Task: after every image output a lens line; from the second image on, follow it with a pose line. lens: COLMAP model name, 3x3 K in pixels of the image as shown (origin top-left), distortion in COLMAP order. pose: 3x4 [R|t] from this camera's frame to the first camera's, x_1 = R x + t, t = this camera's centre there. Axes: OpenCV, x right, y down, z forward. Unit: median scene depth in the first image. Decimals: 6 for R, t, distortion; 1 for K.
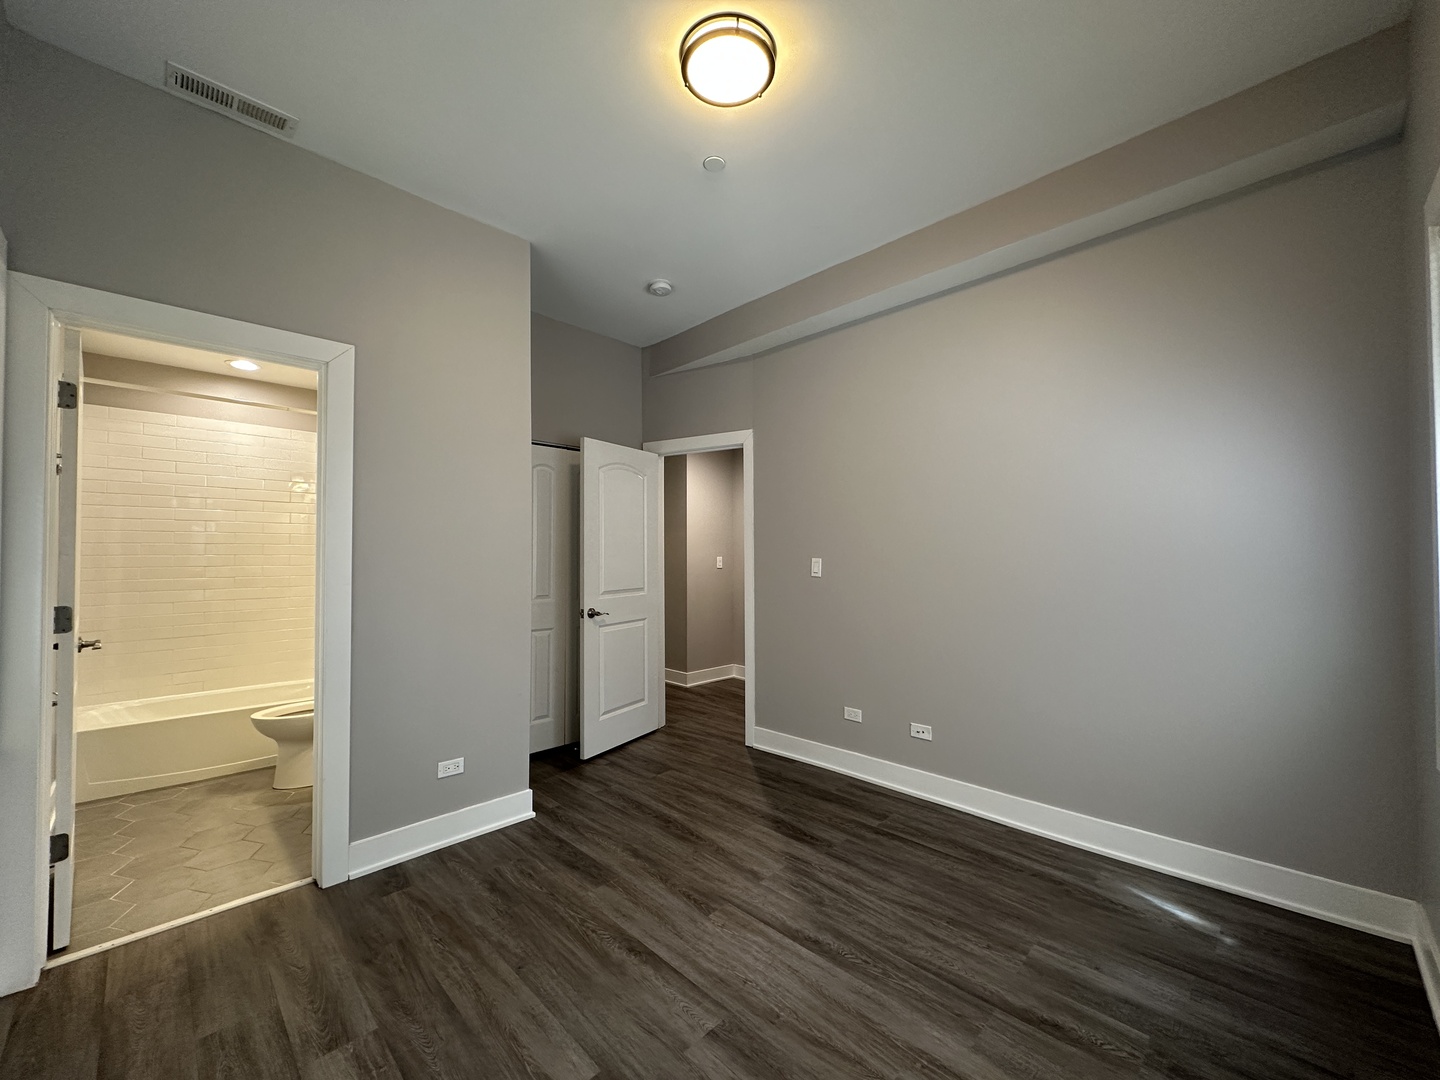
lens RADIAL K [[575.8, 0, 719.3], [0, 575.8, 541.4], [0, 0, 1]] dist [0.001539, -0.000081]
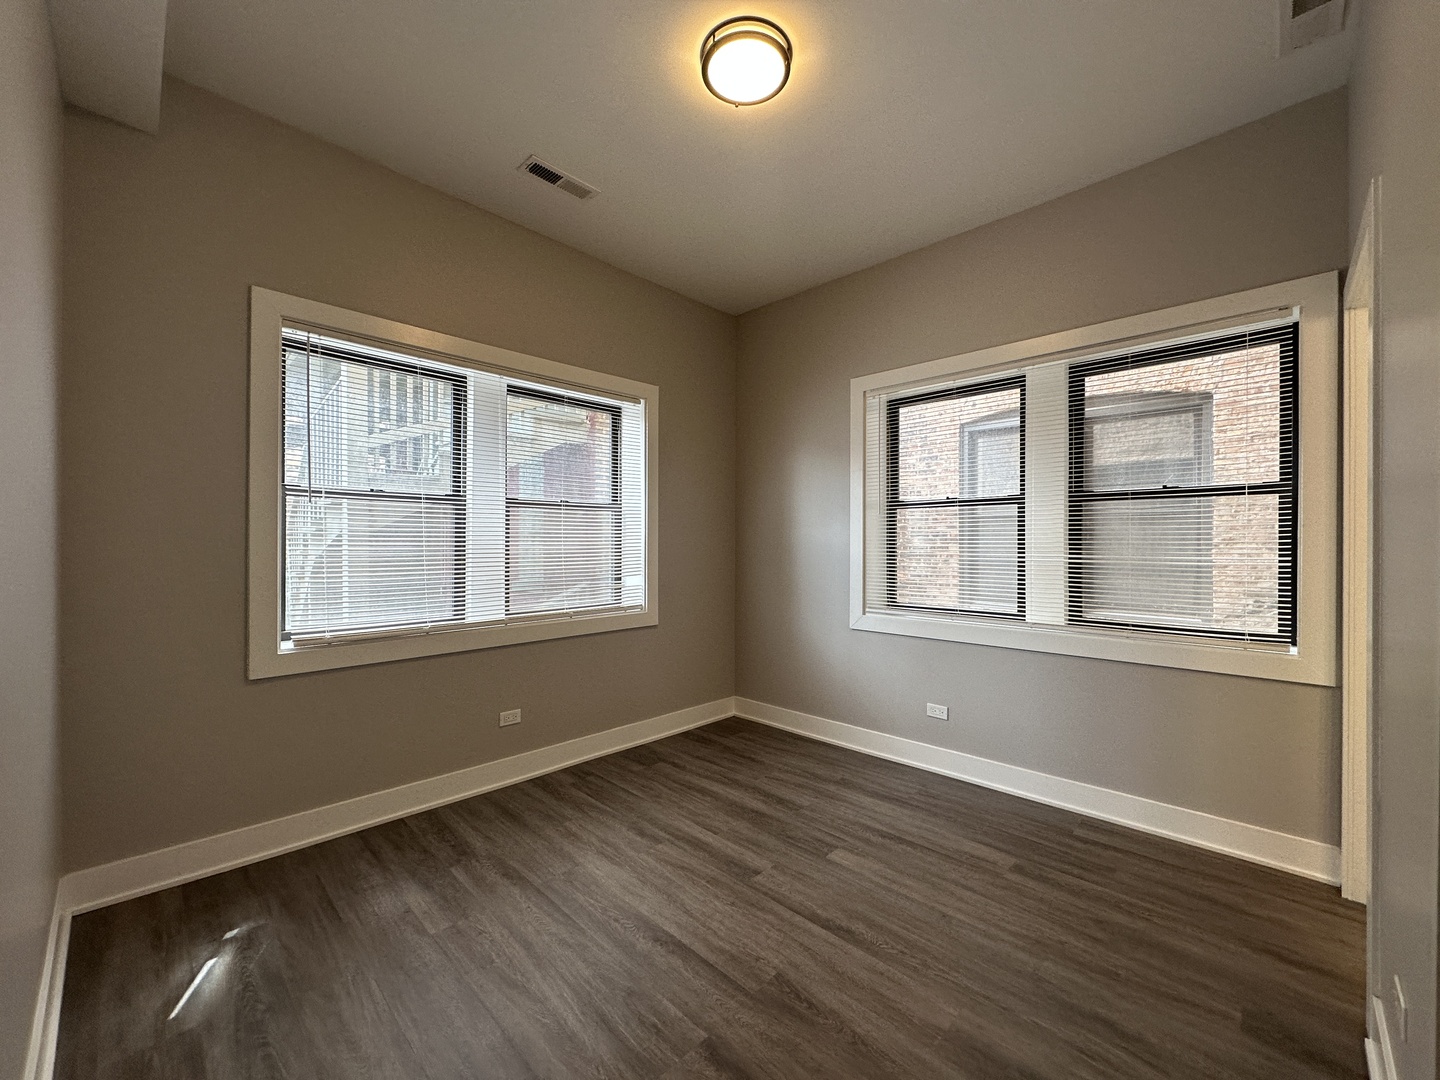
lens RADIAL K [[575.8, 0, 719.3], [0, 575.8, 541.4], [0, 0, 1]] dist [0.001539, -0.000081]
pose [[-0.999934, 0.005076, -0.010277, 0.072102], [0.005301, 0.999746, -0.021916, 0.066656], [0.010163, -0.021969, -0.999707, 1.973118]]
